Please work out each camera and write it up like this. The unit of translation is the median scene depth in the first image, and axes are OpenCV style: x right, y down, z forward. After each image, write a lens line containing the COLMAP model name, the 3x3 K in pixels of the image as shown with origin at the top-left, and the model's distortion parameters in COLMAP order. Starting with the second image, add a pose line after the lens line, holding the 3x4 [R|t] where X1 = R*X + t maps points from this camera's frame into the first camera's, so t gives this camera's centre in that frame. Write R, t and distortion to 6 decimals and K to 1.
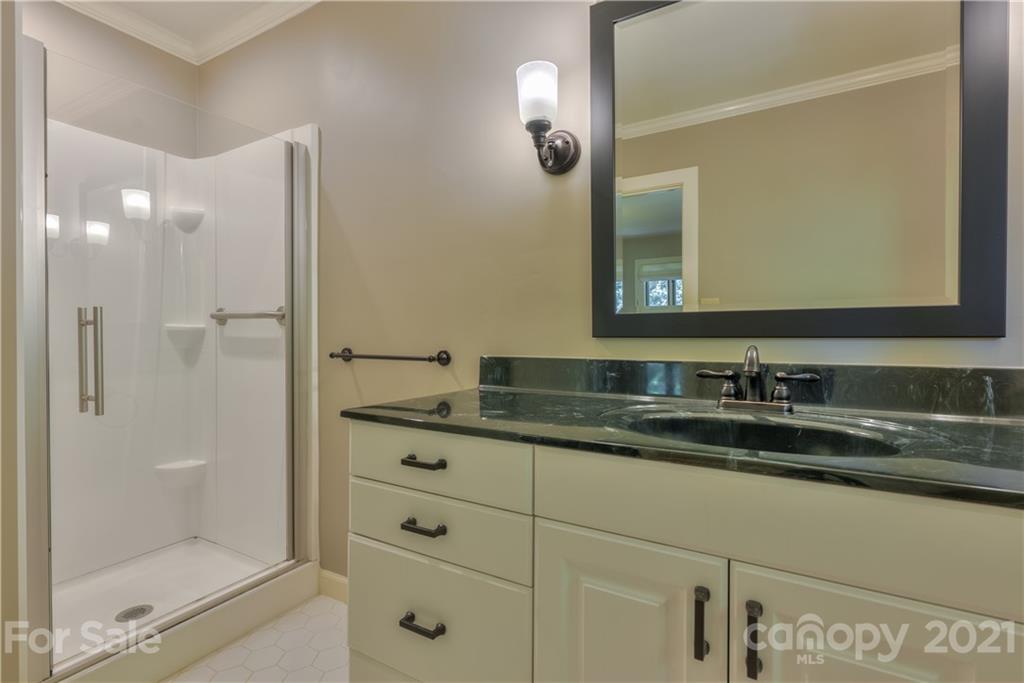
lens RADIAL K [[466.0, 0, 508.7], [0, 466.0, 340.0], [0, 0, 1]] dist [-0.003375, 0.000772]
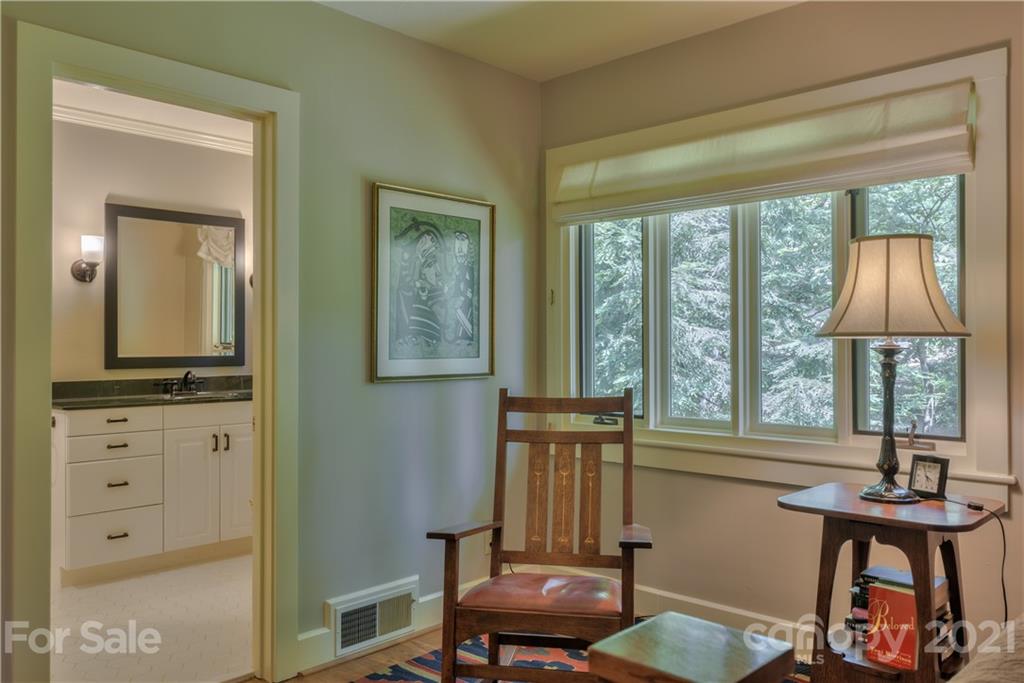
lens RADIAL K [[767.4, 0, 513.6], [0, 767.4, 337.6], [0, 0, 1]] dist [0.010148, 0.000407]
pose [[0.236587, 0.009278, 0.971566, -3.182082], [0.010482, 0.999872, -0.012101, -0.100886], [-0.971554, 0.013047, 0.236459, -1.790979]]
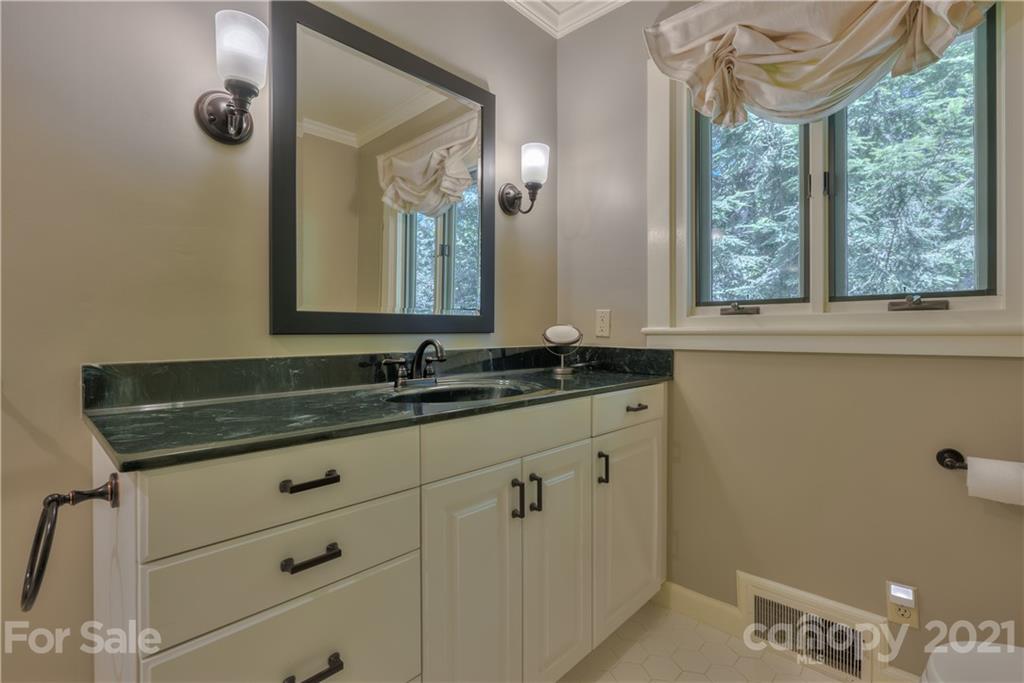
lens RADIAL K [[466.0, 0, 521.0], [0, 466.0, 330.6], [0, 0, 1]] dist [-0.003375, 0.000772]
pose [[0.222303, 0.003351, 0.974972, -0.777543], [0.011375, 0.999917, -0.006030, -0.003350], [-0.974911, 0.012431, 0.222246, 0.364198]]
